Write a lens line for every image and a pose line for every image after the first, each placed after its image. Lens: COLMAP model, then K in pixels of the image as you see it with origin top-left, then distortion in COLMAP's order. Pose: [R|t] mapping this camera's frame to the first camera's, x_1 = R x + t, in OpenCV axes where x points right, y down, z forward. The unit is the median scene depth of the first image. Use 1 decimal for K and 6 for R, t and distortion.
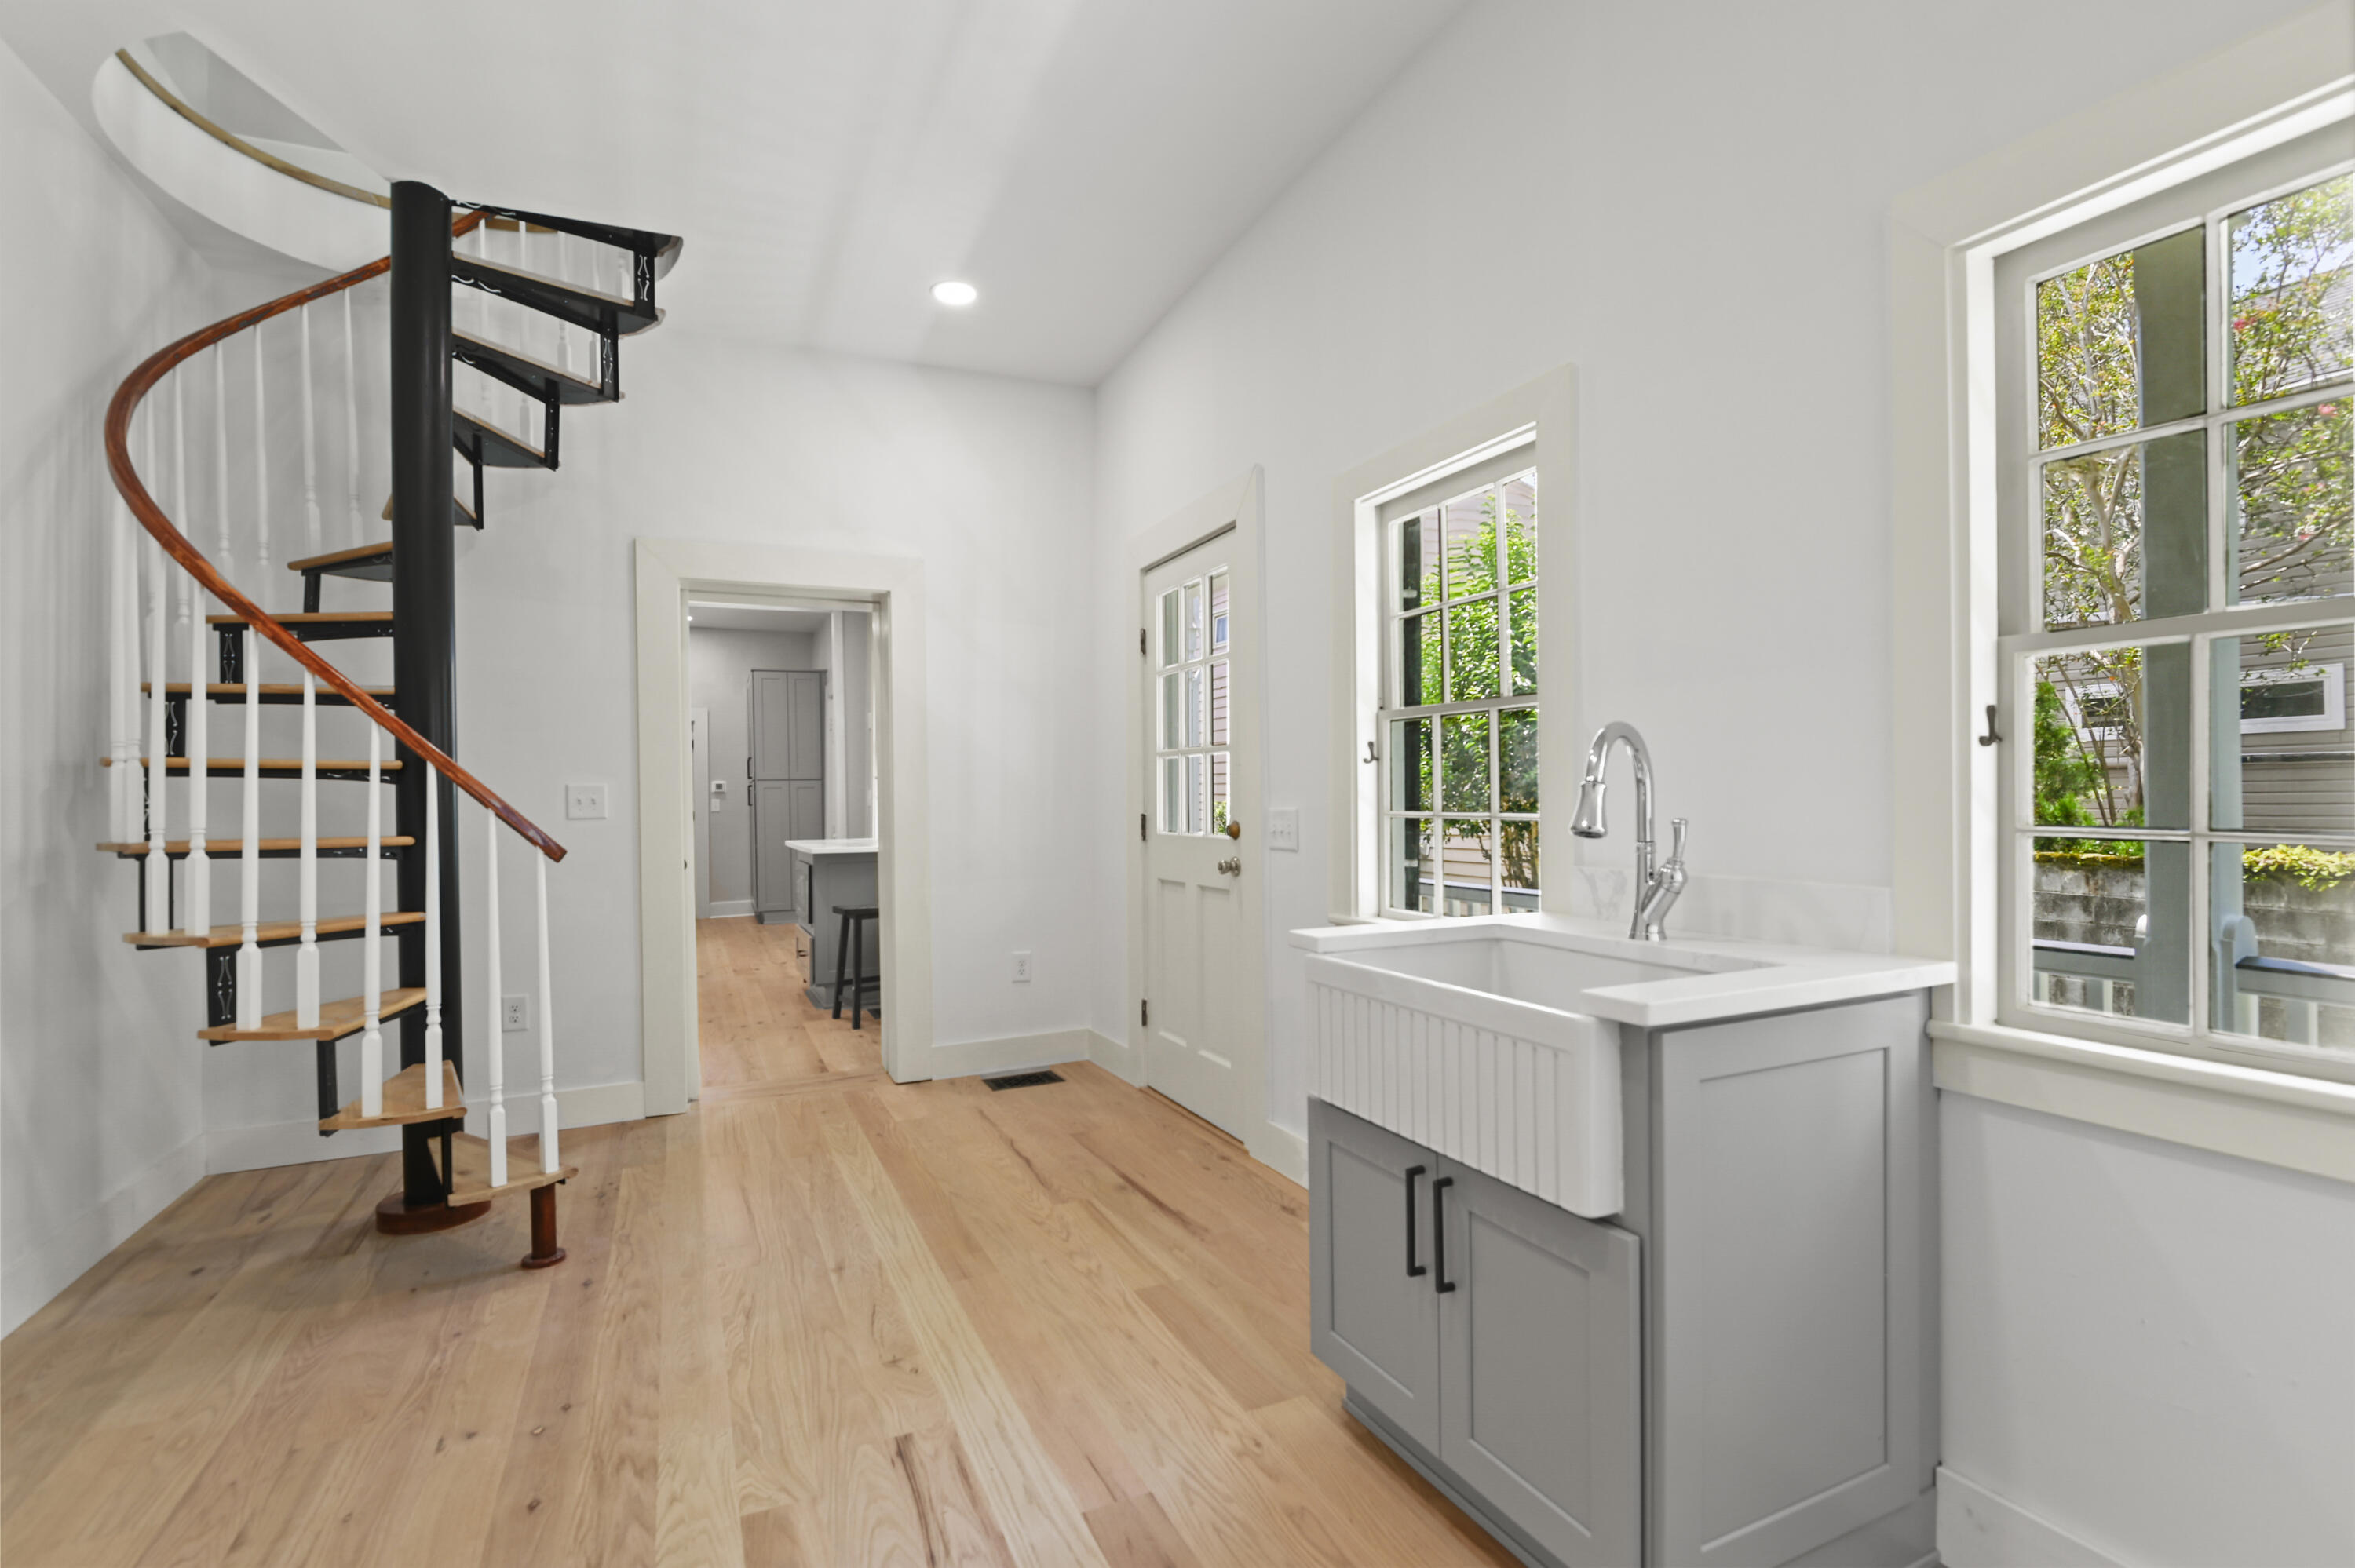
lens RADIAL K [[1091.8, 0, 1180.7], [0, 1091.8, 795.6], [0, 0, 1]] dist [-0.010364, -0.000398]
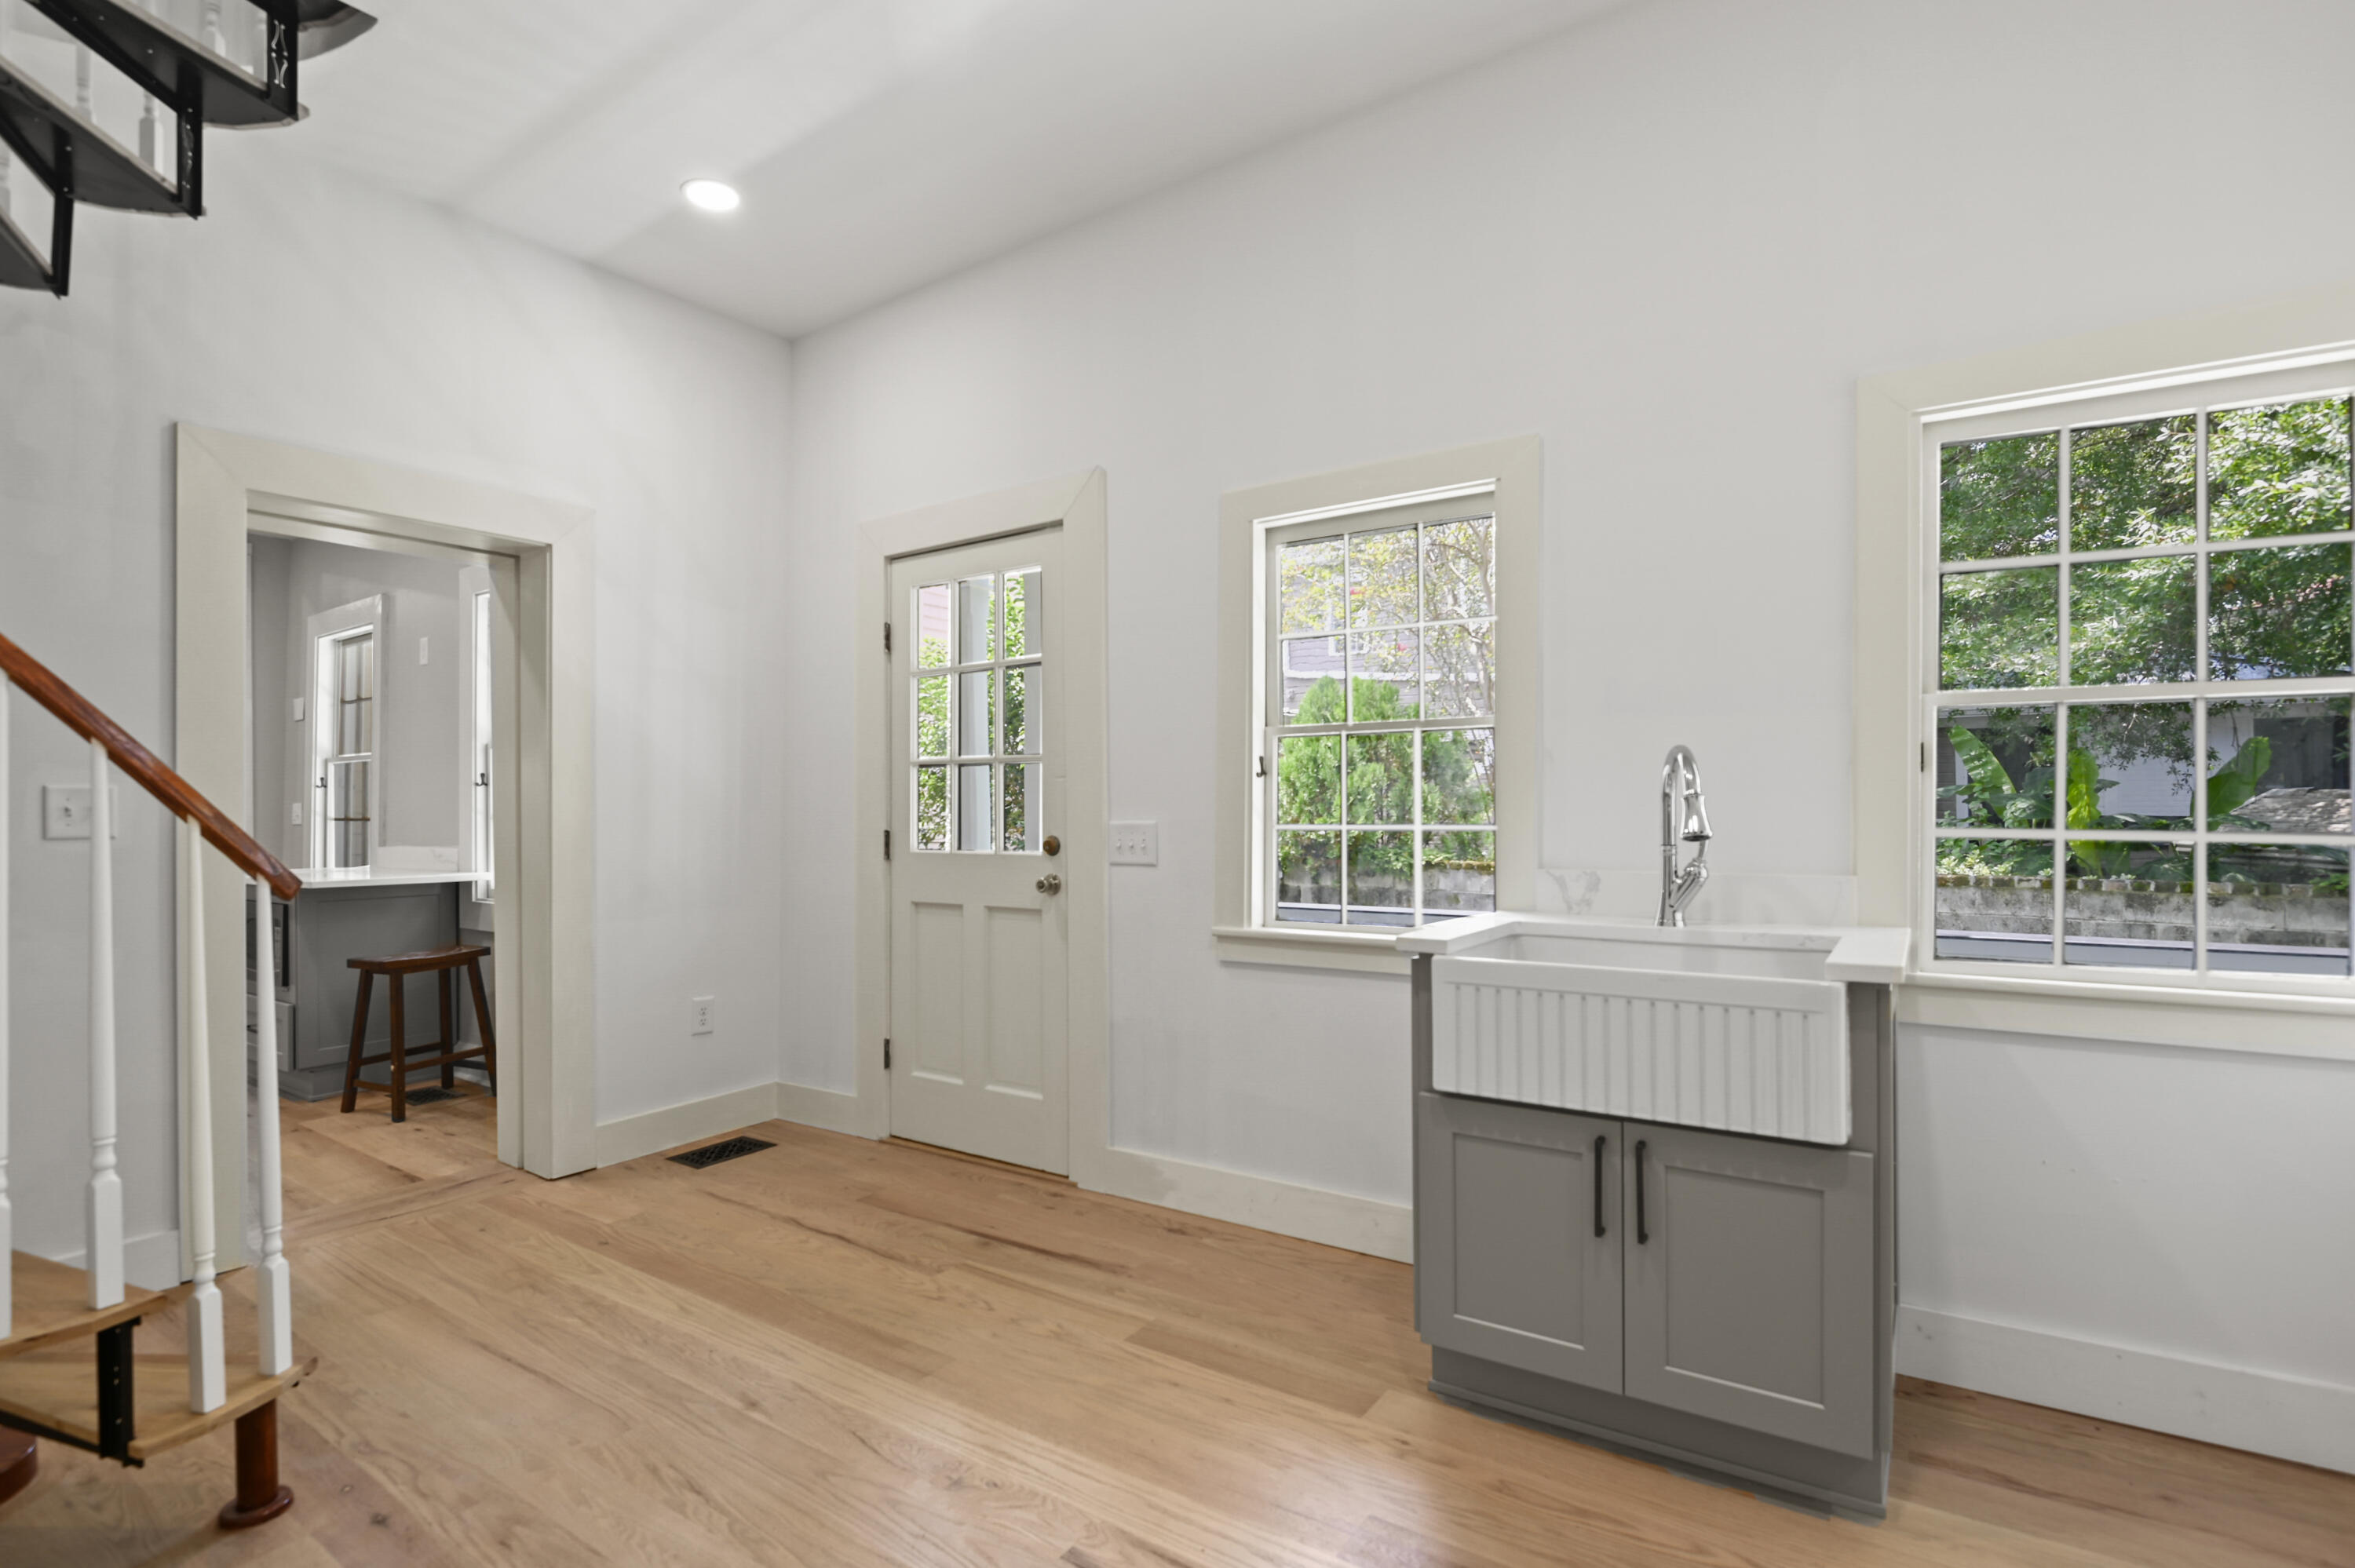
lens RADIAL K [[1119.0, 0, 1177.7], [0, 1119.0, 800.3], [0, 0, 1]] dist [-0.001549, -0.009096]
pose [[0.860683, 0.011659, 0.509007, -0.384001], [-0.003808, 0.999857, -0.016464, 0.008541], [-0.509126, 0.012232, 0.860605, 0.119276]]
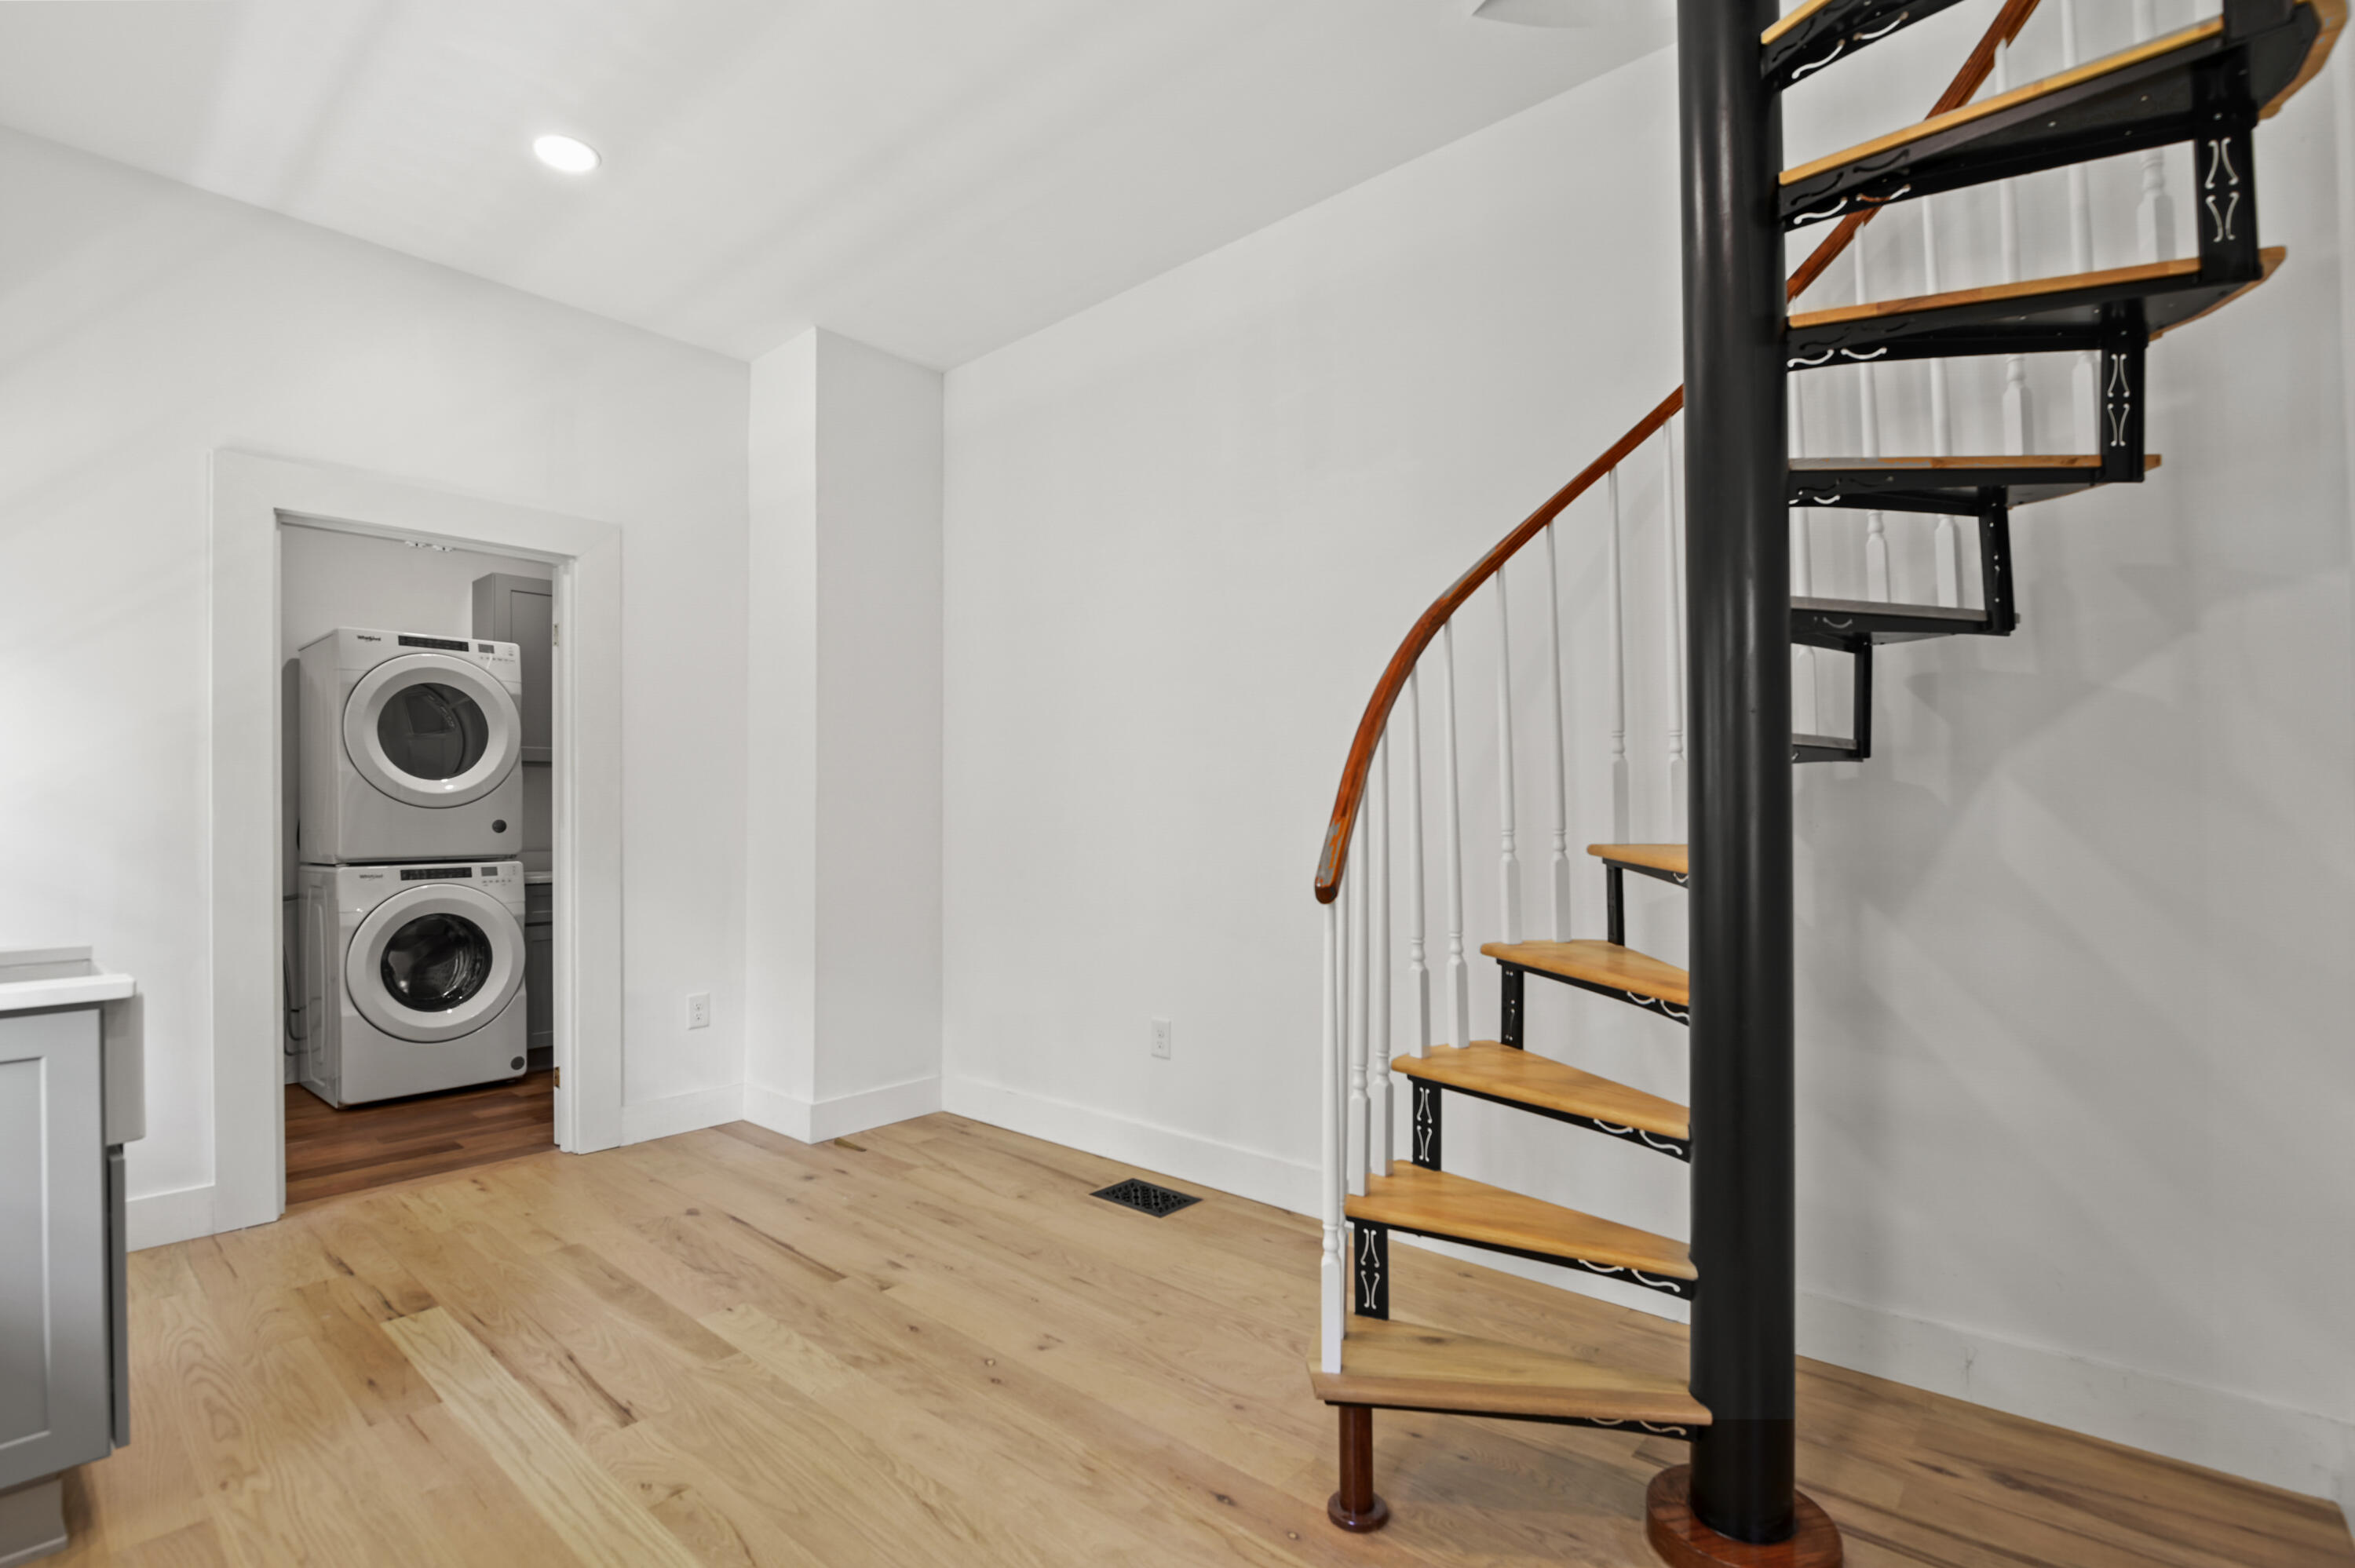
lens RADIAL K [[1119.0, 0, 1177.7], [0, 1119.0, 800.3], [0, 0, 1]] dist [-0.001549, -0.009096]
pose [[-0.918663, 0.020358, -0.394518, -0.199129], [0.023428, 0.999721, -0.002966, 0.003374], [0.394347, -0.011967, -0.918884, 1.332349]]
